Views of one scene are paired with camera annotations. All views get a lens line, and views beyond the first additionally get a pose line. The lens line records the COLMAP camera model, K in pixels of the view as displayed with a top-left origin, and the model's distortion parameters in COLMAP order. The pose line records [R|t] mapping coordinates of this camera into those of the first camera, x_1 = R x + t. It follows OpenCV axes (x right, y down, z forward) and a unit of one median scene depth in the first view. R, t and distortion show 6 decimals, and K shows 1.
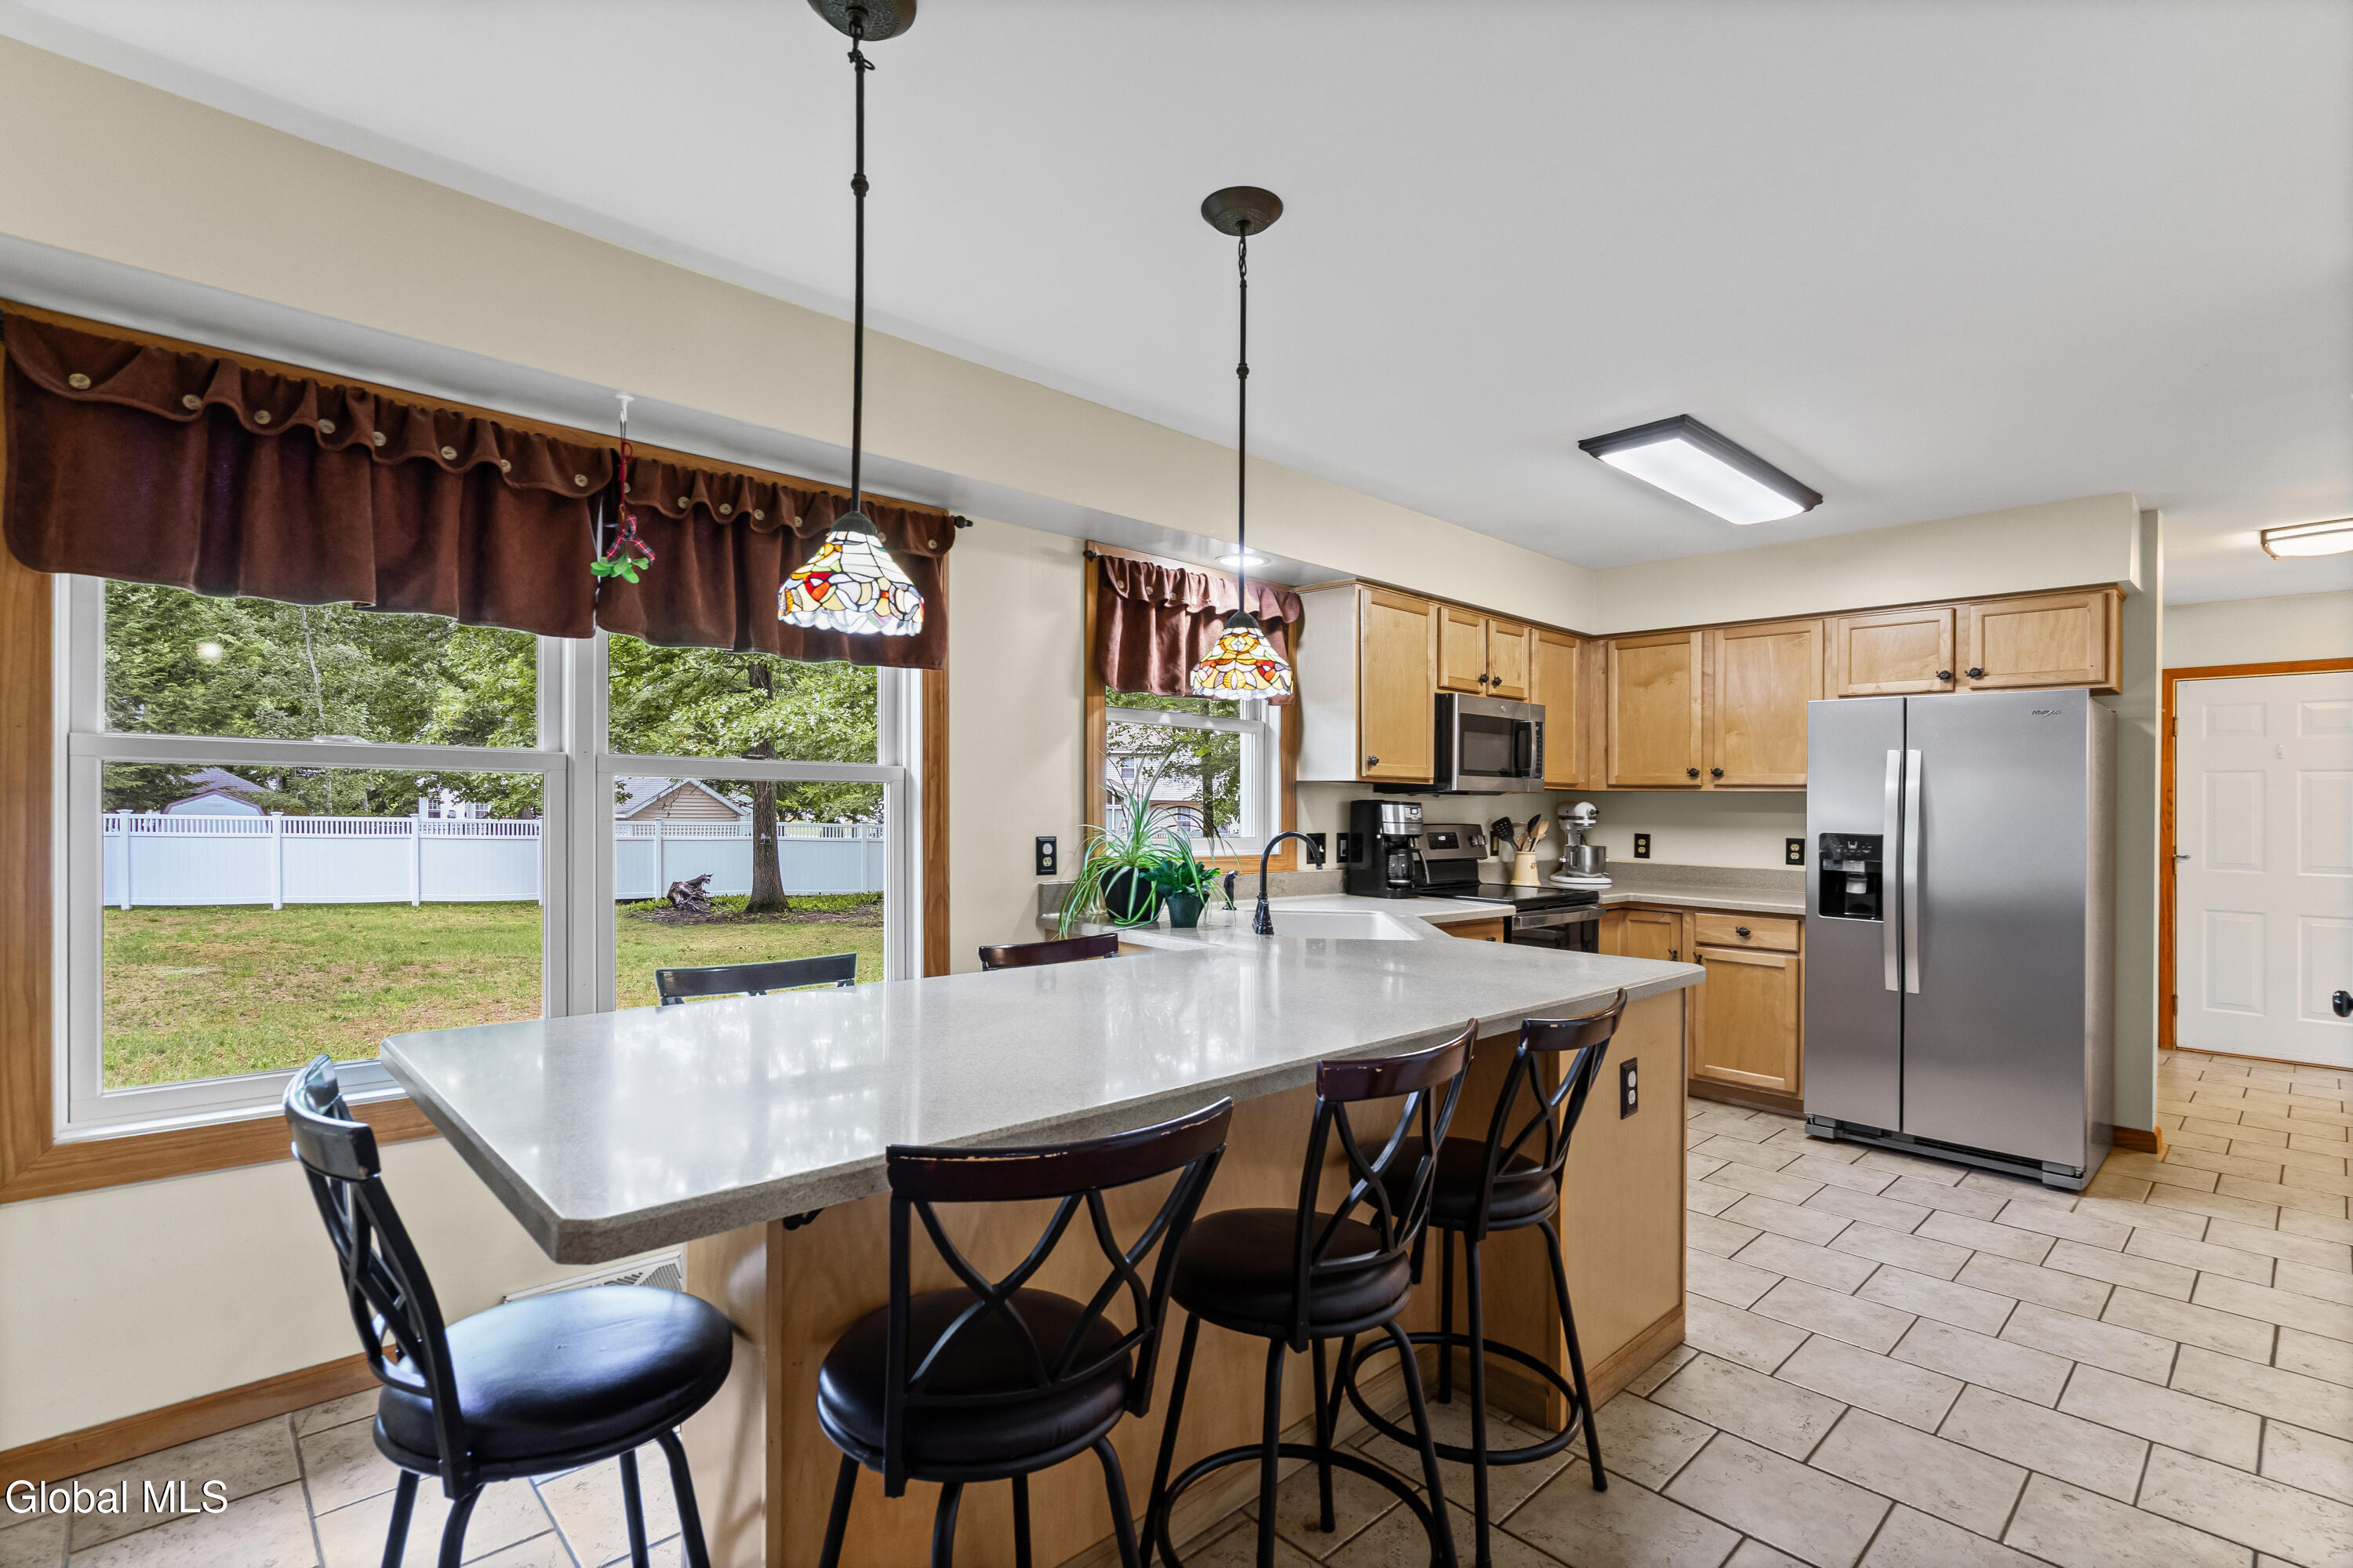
lens RADIAL K [[1074.1, 0, 1180.9], [0, 1074.1, 771.2], [0, 0, 1]] dist [0.001603, 0.001686]
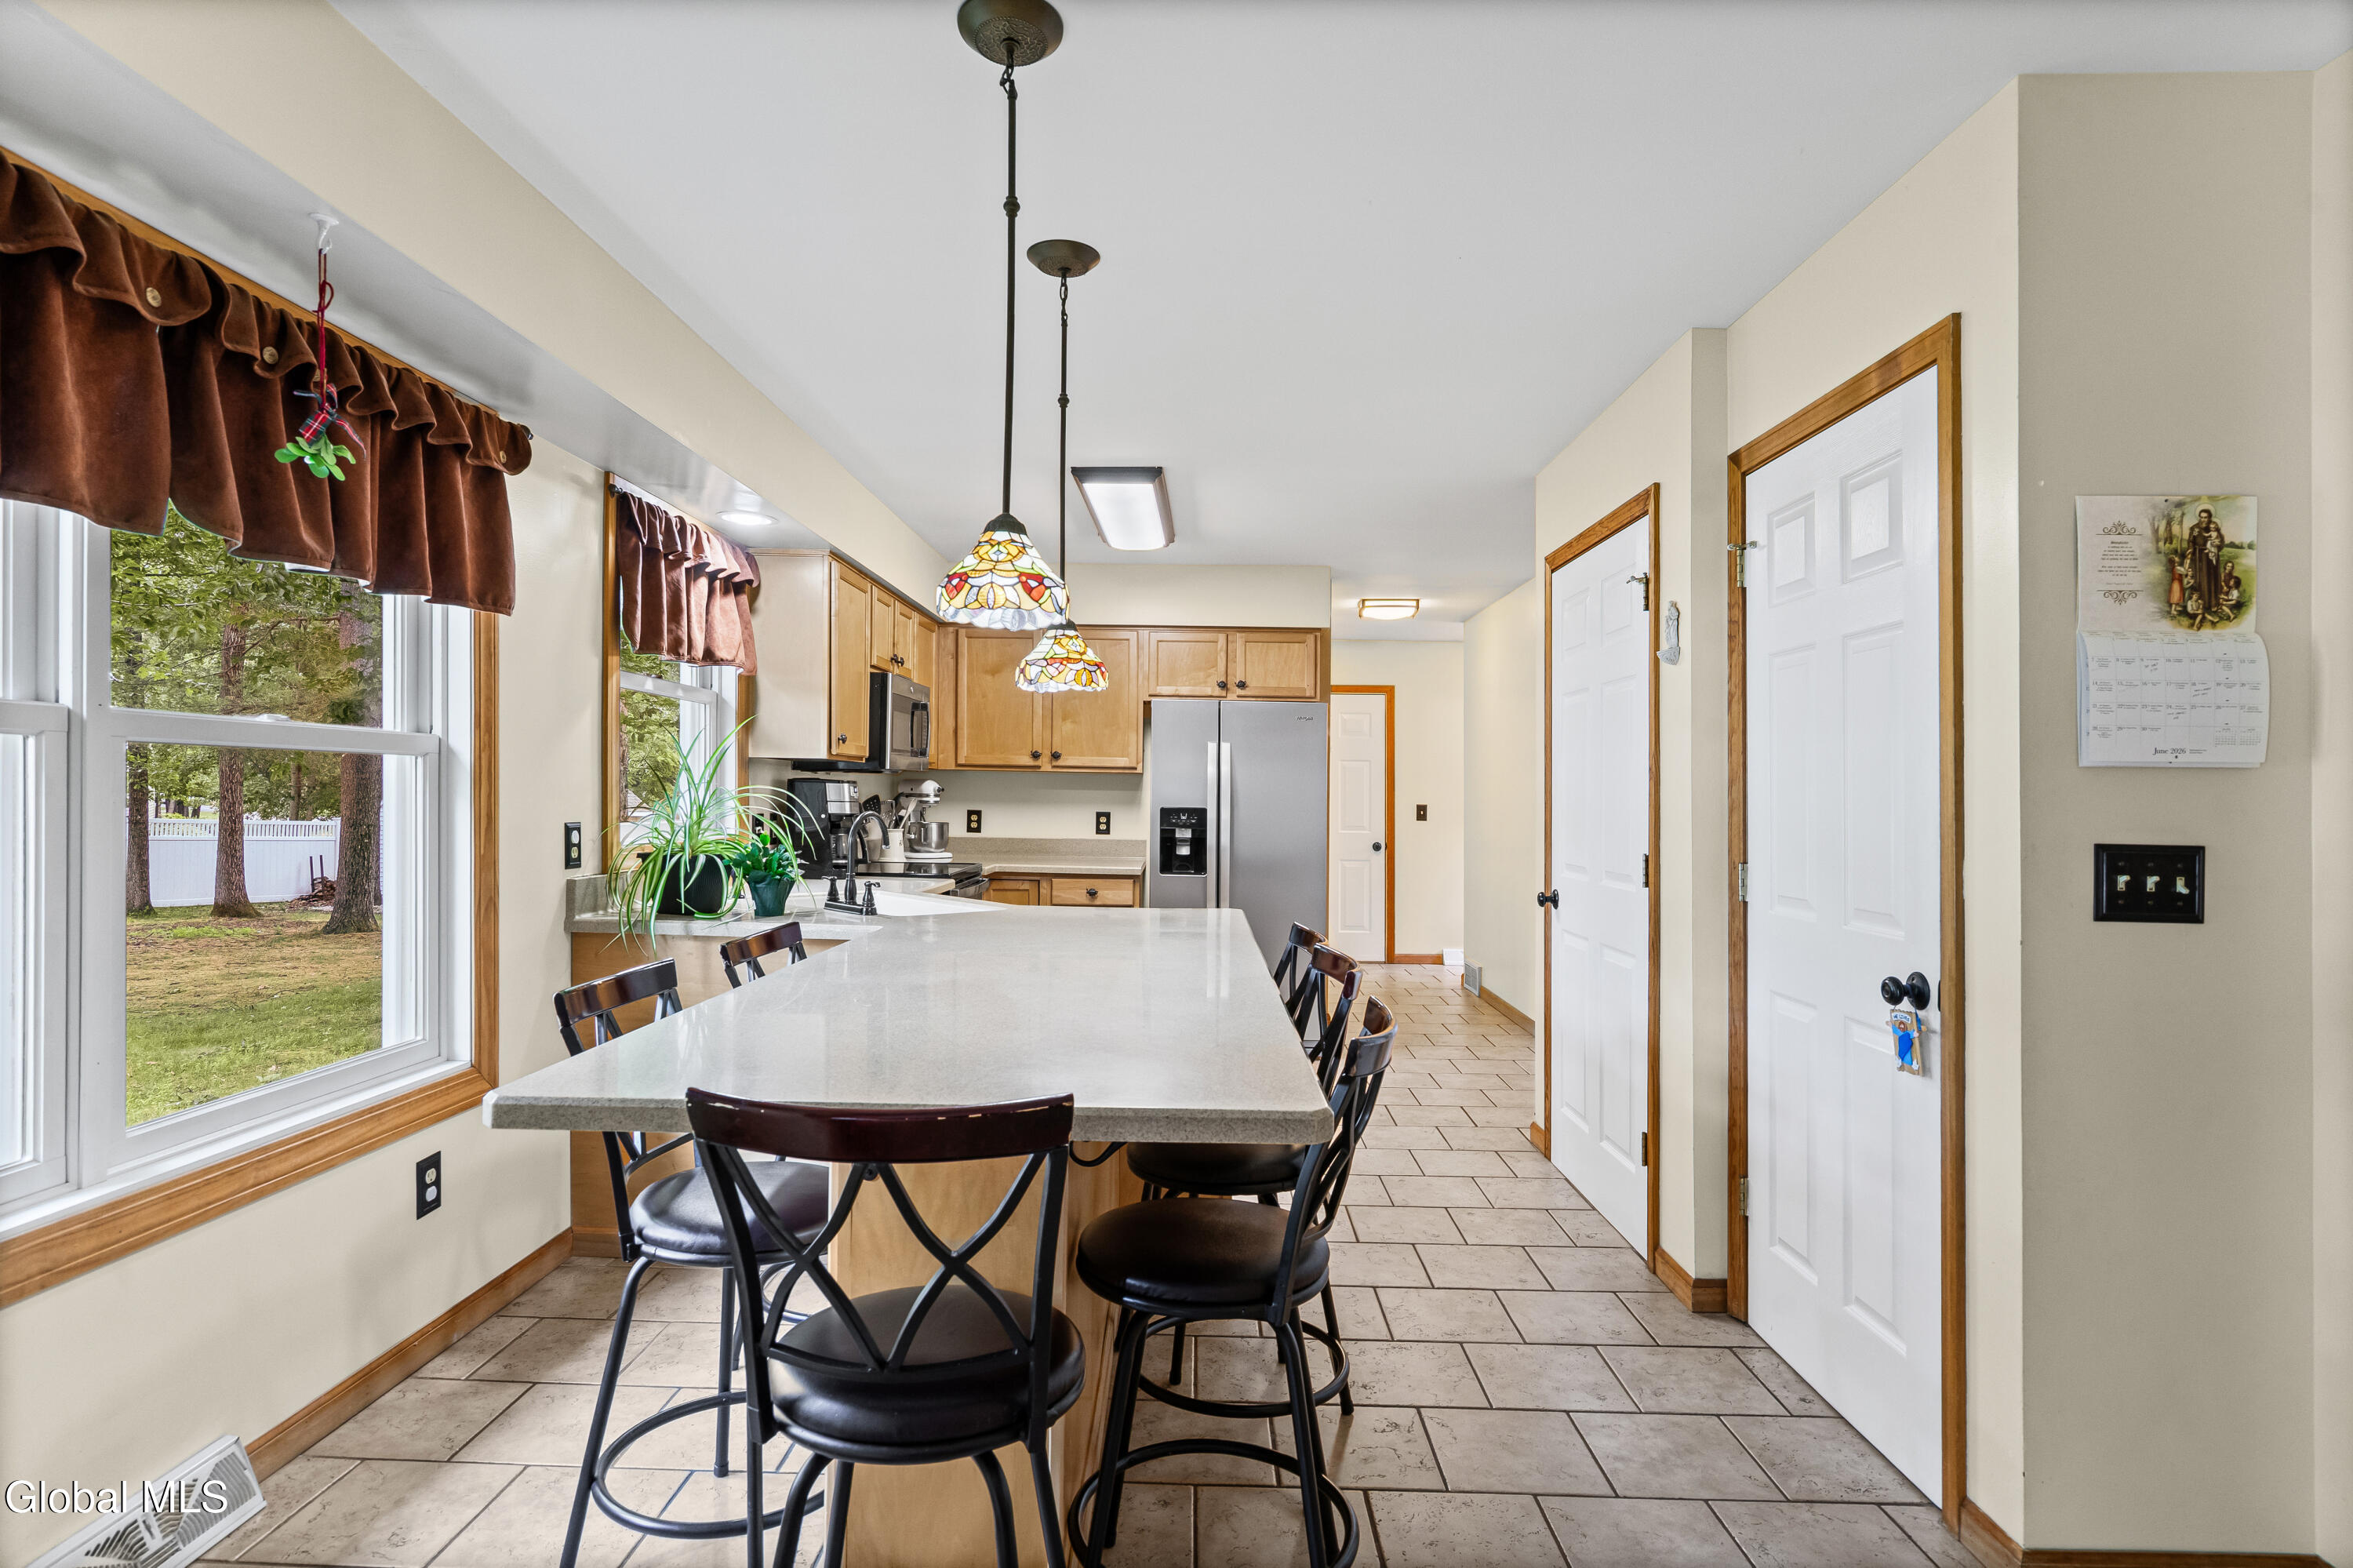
lens RADIAL K [[1218.8, 0, 1154.8], [0, 1218.8, 725.9], [0, 0, 1]] dist [0.002626, 0.001711]
pose [[0.705966, 0.034928, 0.707384, -0.376389], [-0.025873, 0.999388, -0.023526, -0.002135], [-0.707773, -0.001694, 0.706438, 0.014245]]
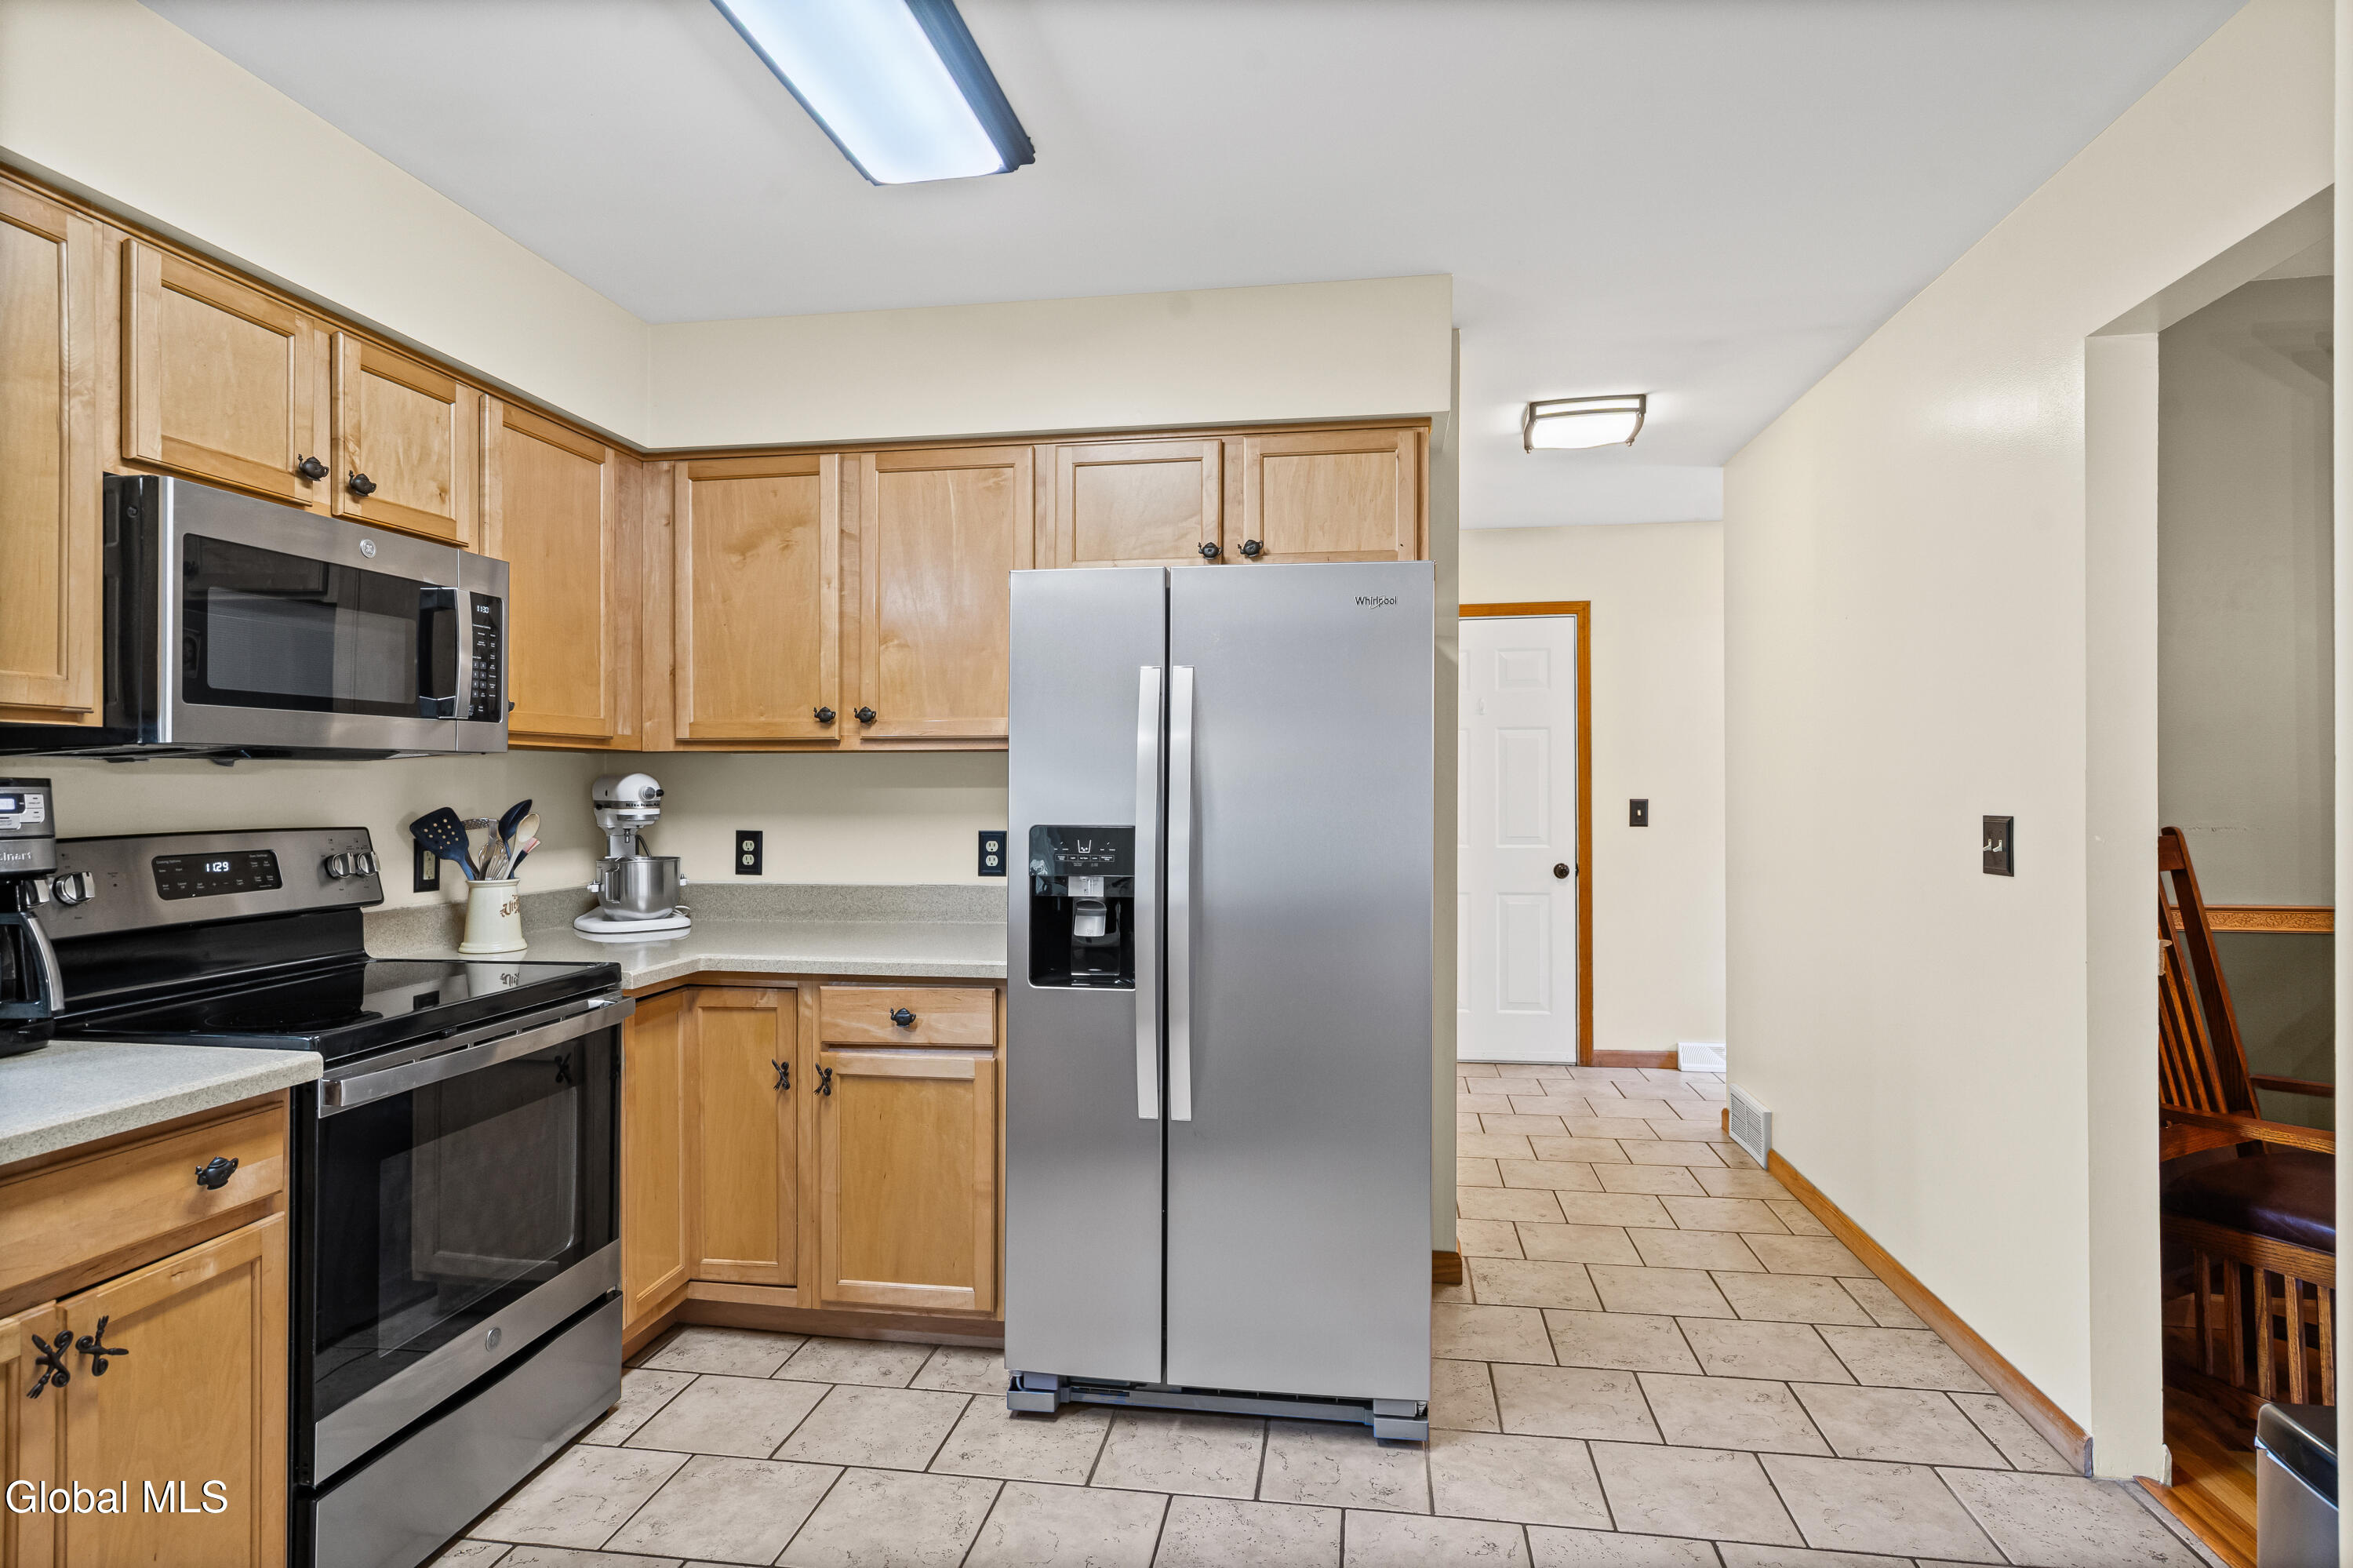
lens RADIAL K [[1218.8, 0, 1170.3], [0, 1218.8, 797.3], [0, 0, 1]] dist [0.002626, 0.001711]
pose [[0.791766, -0.024093, 0.610349, 0.268260], [-0.002667, 0.999076, 0.042897, 0.017101], [-0.610818, -0.035592, 0.790970, 0.458600]]
